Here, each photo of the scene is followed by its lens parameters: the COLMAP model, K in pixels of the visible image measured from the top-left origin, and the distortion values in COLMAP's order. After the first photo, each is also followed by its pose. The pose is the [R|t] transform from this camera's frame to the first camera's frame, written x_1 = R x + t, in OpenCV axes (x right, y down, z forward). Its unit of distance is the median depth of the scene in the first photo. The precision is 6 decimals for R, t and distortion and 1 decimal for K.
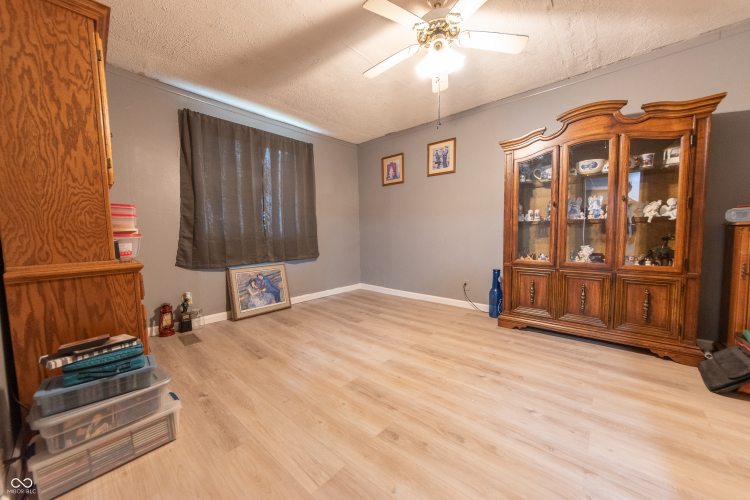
lens RADIAL K [[273.8, 0, 375.5], [0, 273.8, 252.1], [0, 0, 1]] dist [0.000860, 0.000291]
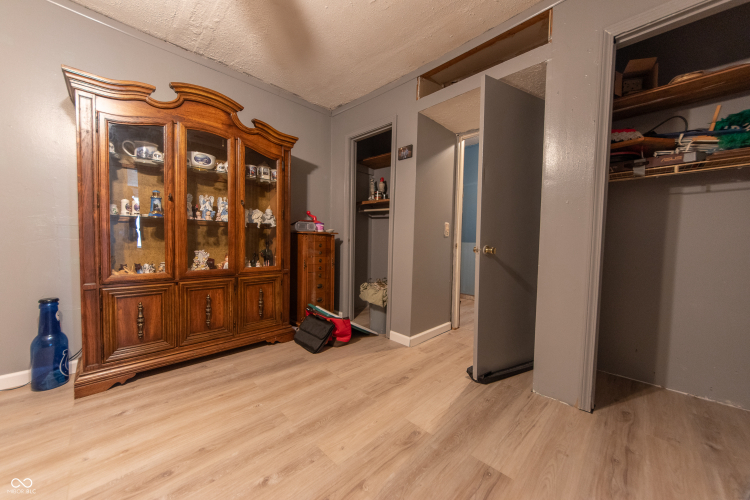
lens RADIAL K [[273.8, 0, 375.5], [0, 273.8, 249.6], [0, 0, 1]] dist [0.000860, 0.000291]
pose [[0.058204, -0.028037, 0.997911, -0.081435], [0.044620, 0.998680, 0.025456, -0.025963], [-0.997307, 0.043045, 0.059378, 0.431107]]
